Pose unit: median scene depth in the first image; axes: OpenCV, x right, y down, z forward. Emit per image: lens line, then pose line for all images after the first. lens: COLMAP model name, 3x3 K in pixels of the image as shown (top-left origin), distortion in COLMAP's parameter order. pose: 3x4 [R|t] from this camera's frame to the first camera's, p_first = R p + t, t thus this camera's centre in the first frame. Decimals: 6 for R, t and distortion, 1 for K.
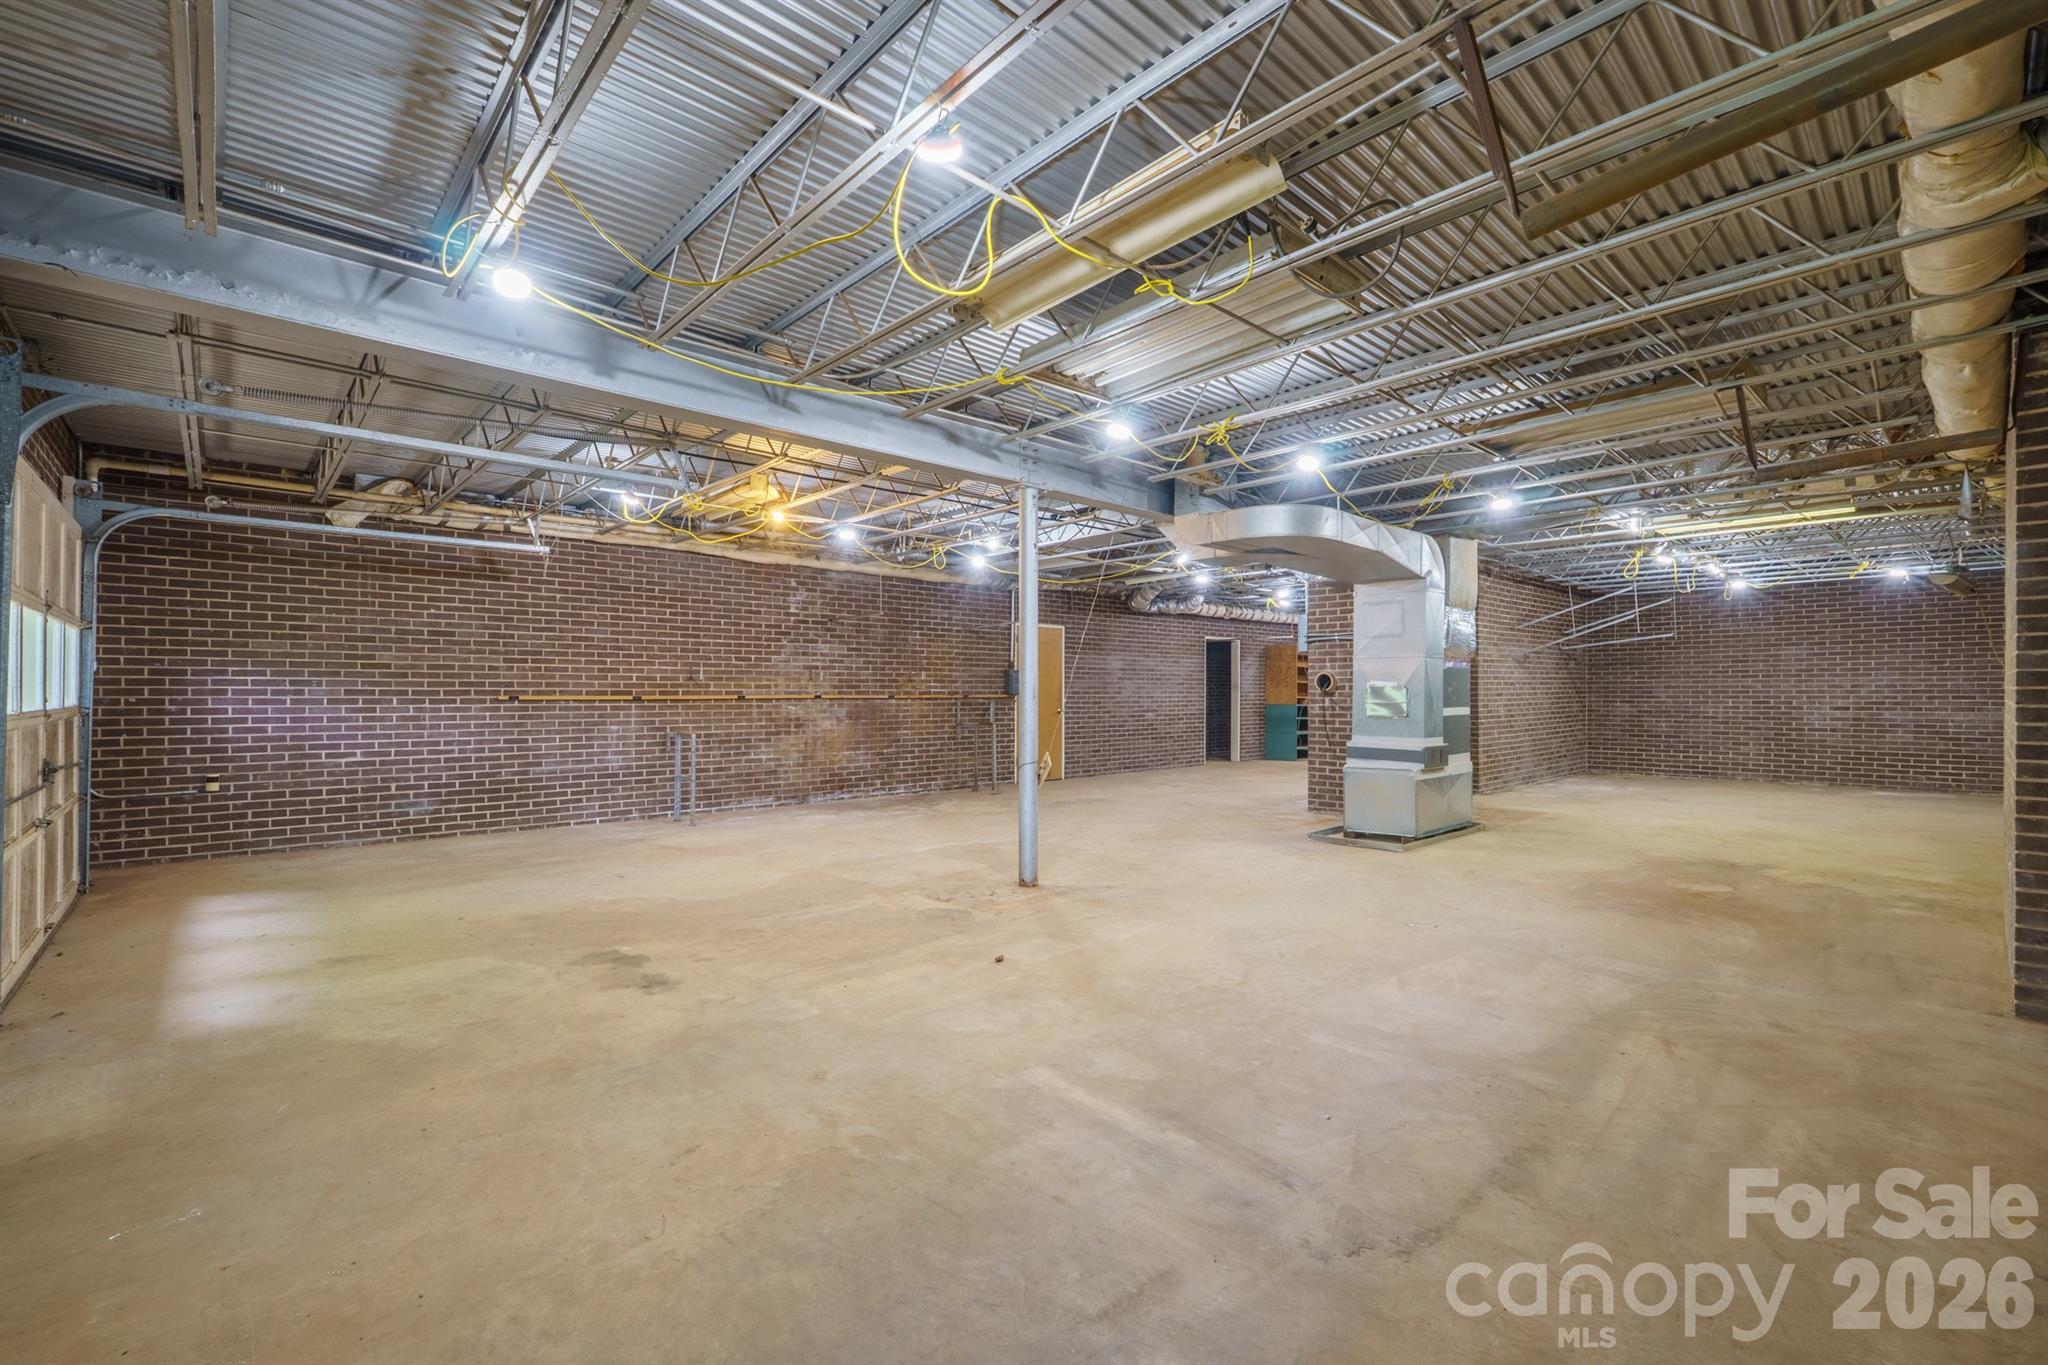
lens RADIAL K [[861.3, 0, 1024.0], [0, 861.3, 682.5], [0, 0, 1]] dist [0.002360, 0.000599]
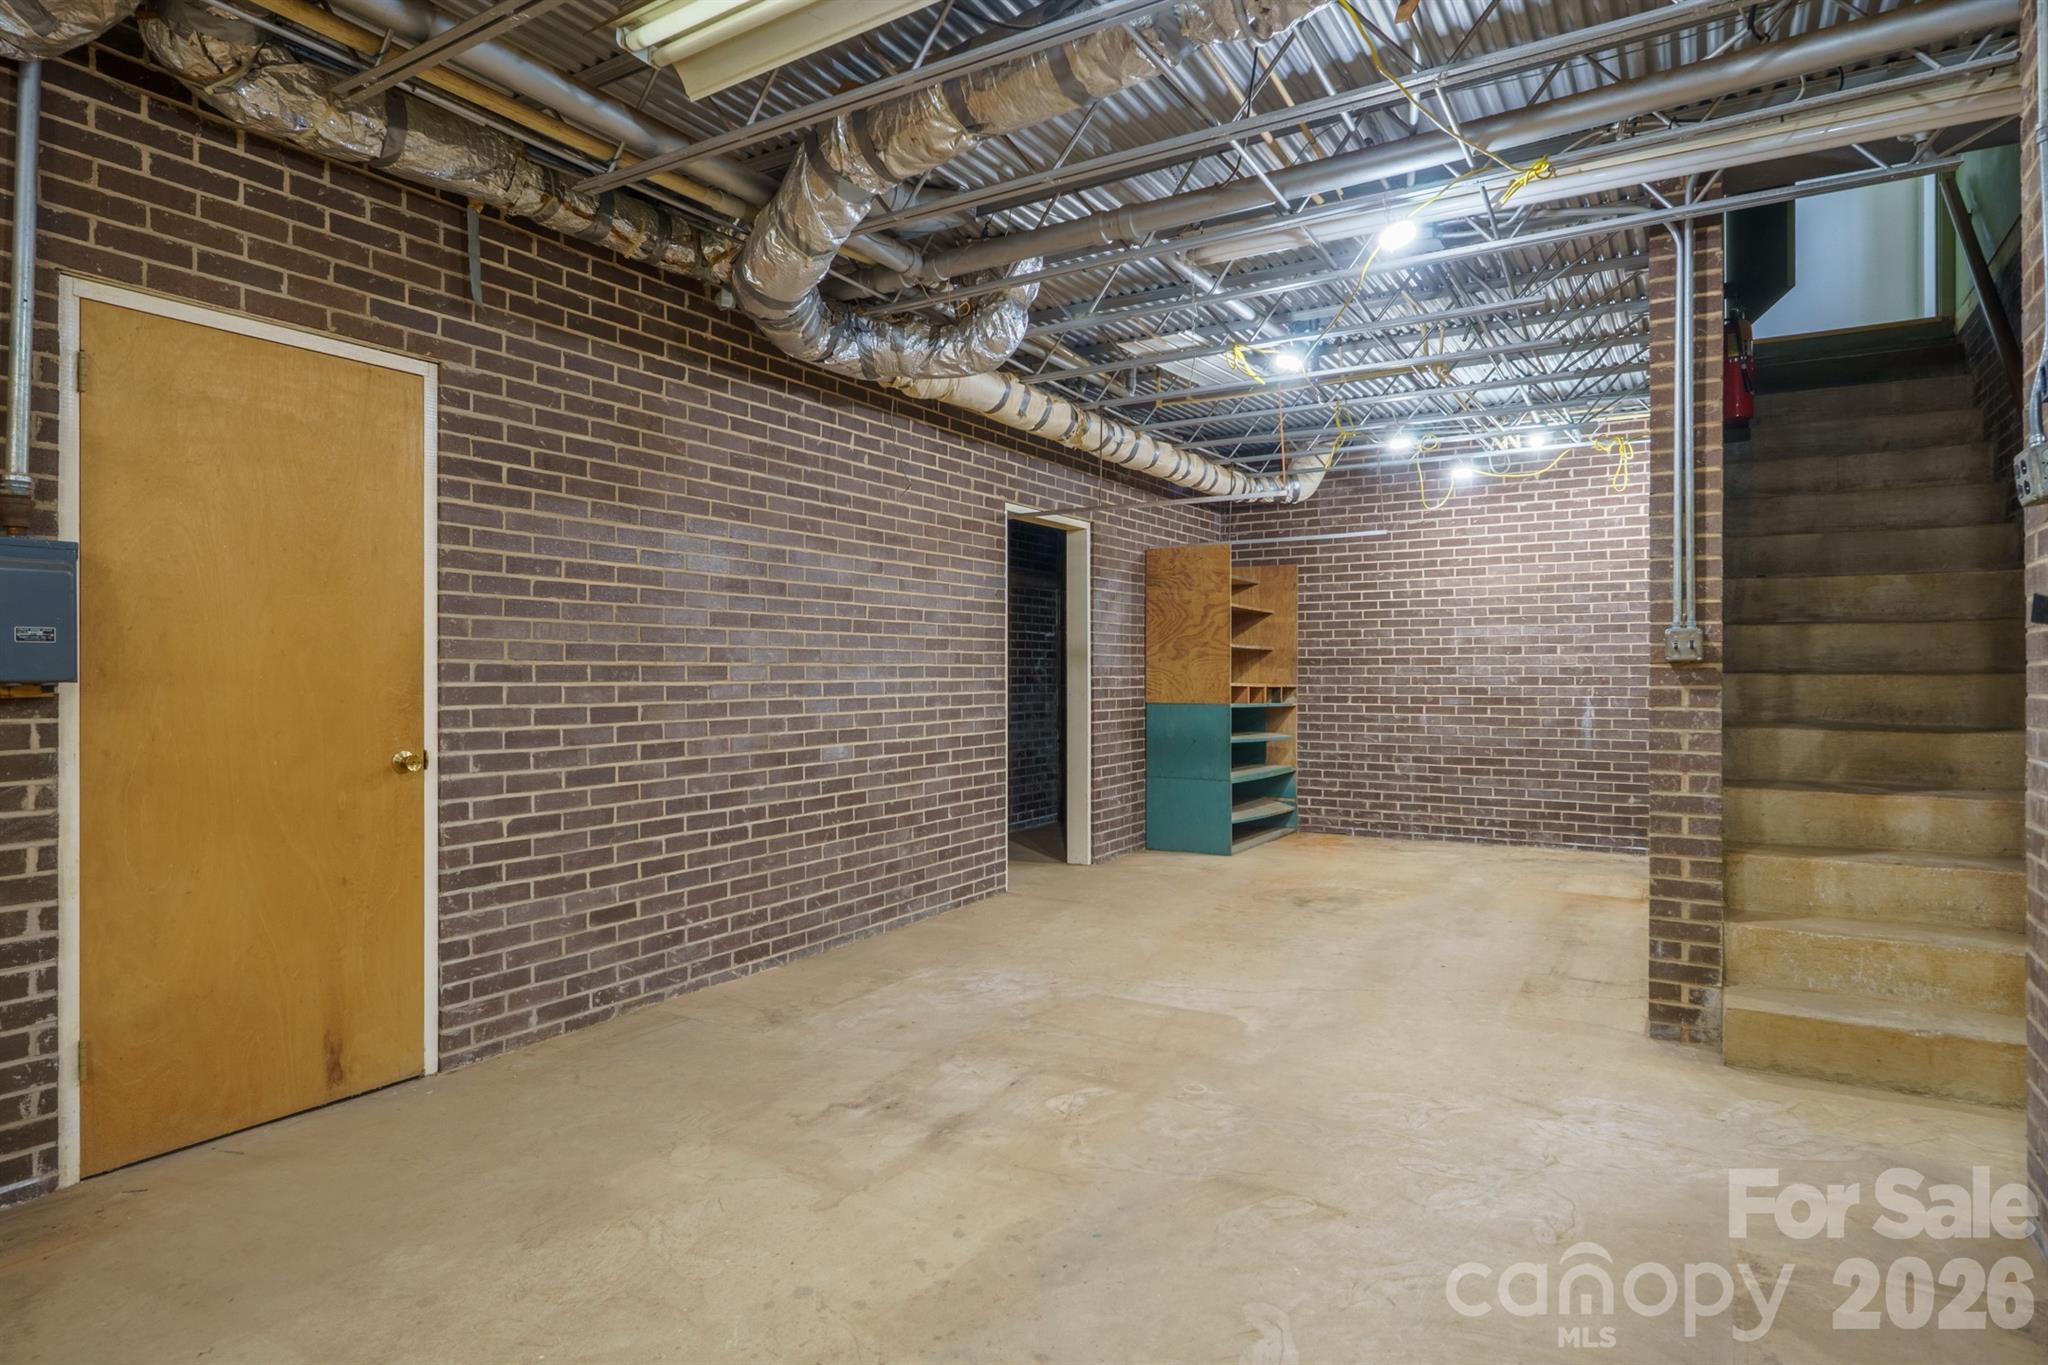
lens RADIAL K [[1135.4, 0, 1024.0], [0, 1135.4, 682.5], [0, 0, 1]] dist [-0.001053, -0.000221]
pose [[0.959914, -0.007448, 0.280195, 0.091540], [0.001752, 0.999787, 0.020572, 0.006950], [-0.280289, -0.019257, 0.959723, 0.566131]]
